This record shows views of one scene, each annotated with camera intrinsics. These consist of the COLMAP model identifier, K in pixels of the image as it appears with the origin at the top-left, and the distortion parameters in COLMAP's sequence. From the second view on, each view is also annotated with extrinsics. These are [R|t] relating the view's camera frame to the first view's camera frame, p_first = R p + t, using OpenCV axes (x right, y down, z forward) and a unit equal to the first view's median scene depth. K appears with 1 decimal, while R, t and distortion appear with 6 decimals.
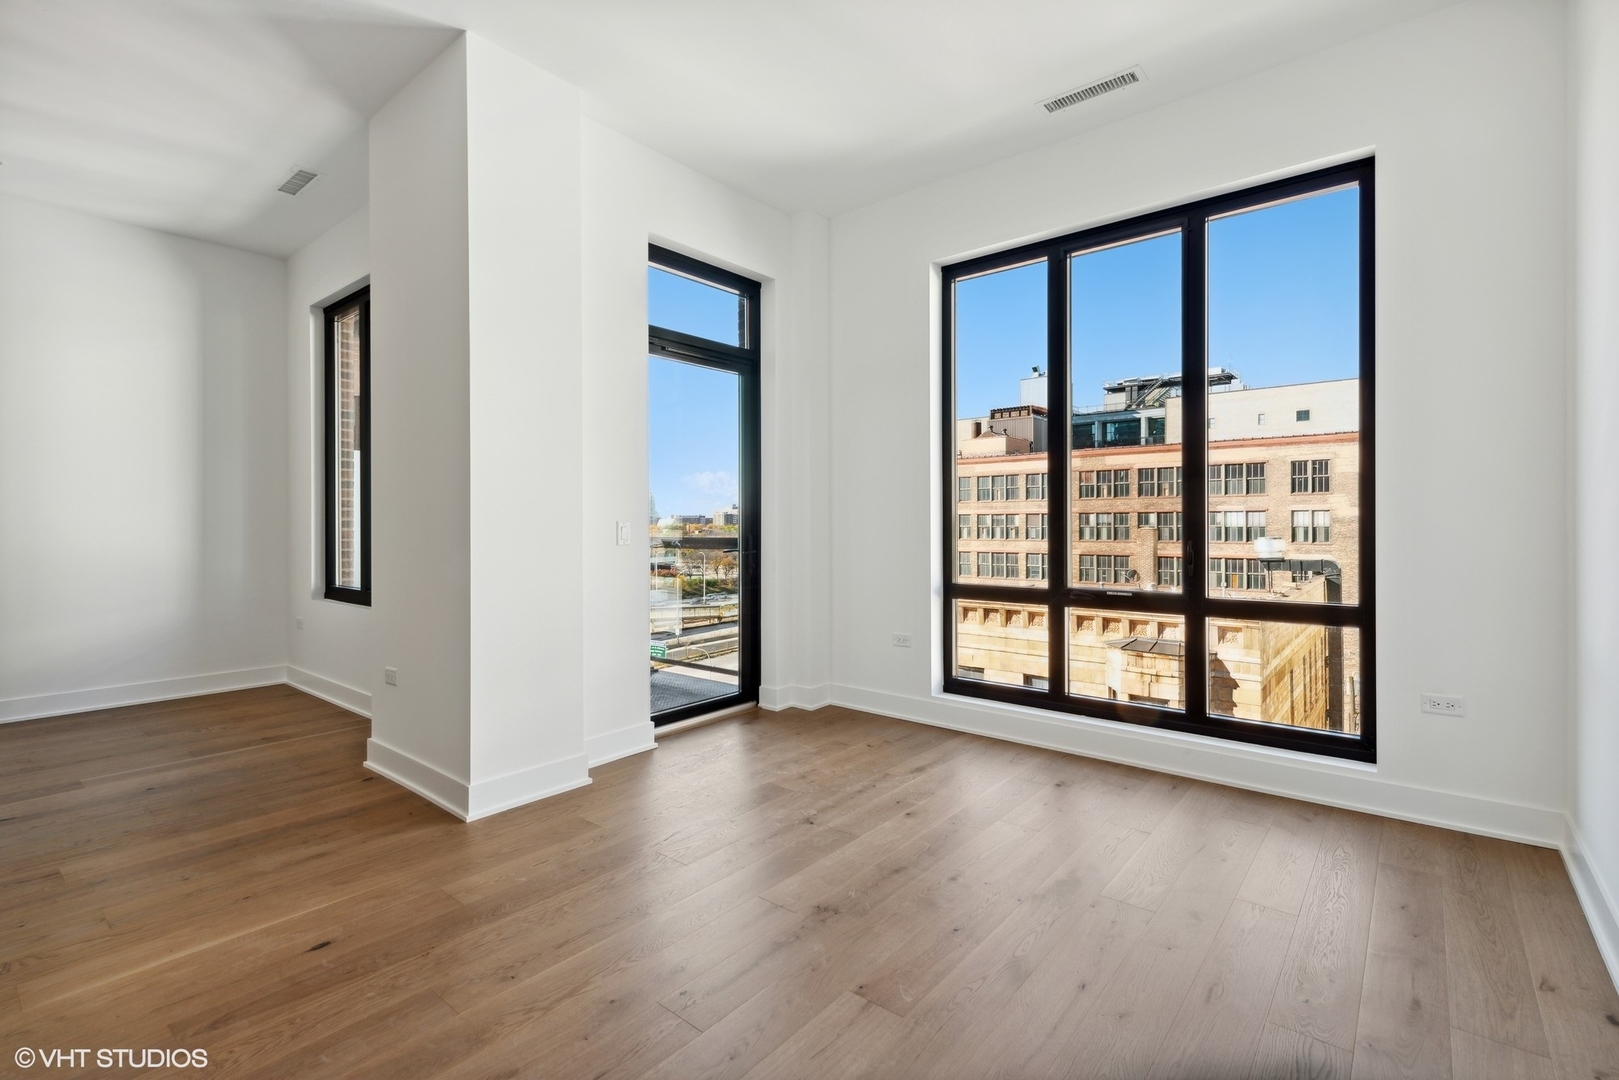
lens RADIAL K [[735.6, 0, 810.2], [0, 735.6, 524.4], [0, 0, 1]] dist [0.013132, -0.000117]
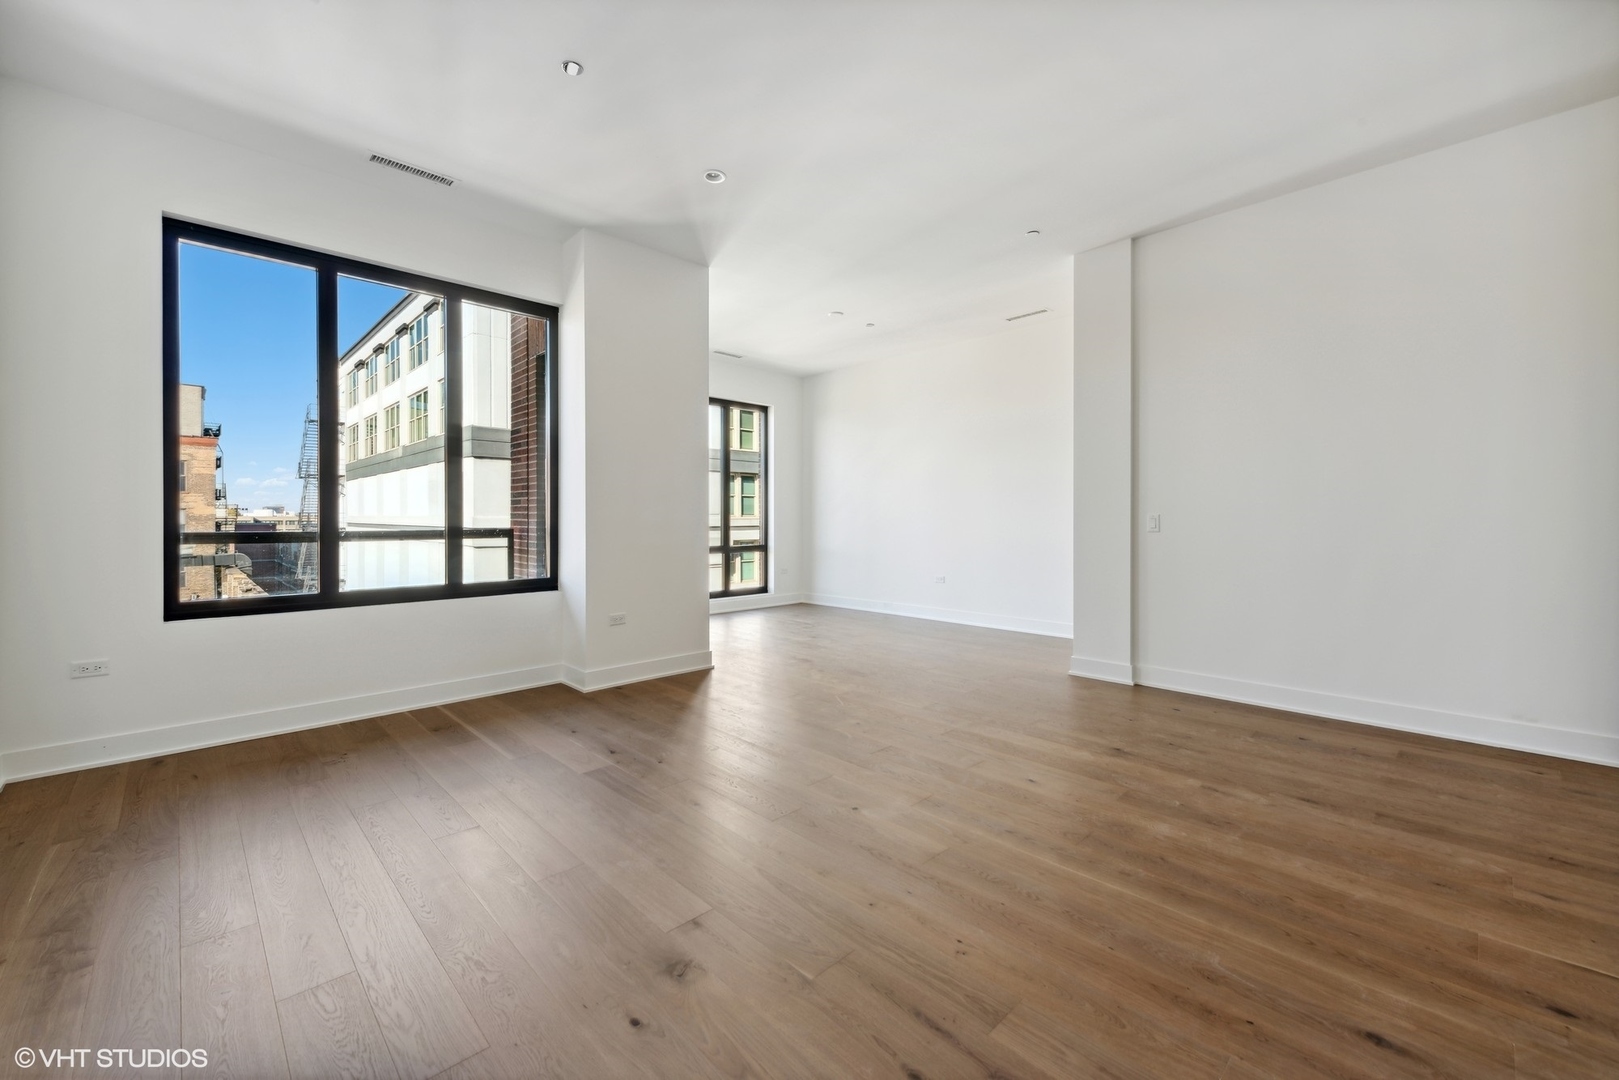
lens RADIAL K [[645.4, 0, 795.9], [0, 645.4, 524.8], [0, 0, 1]] dist [0.002841, 0.000166]
pose [[0.112969, -0.004508, 0.993588, -0.109488], [0.001046, 0.999990, 0.004418, 0.000512], [-0.993598, 0.000541, 0.112973, 0.029734]]
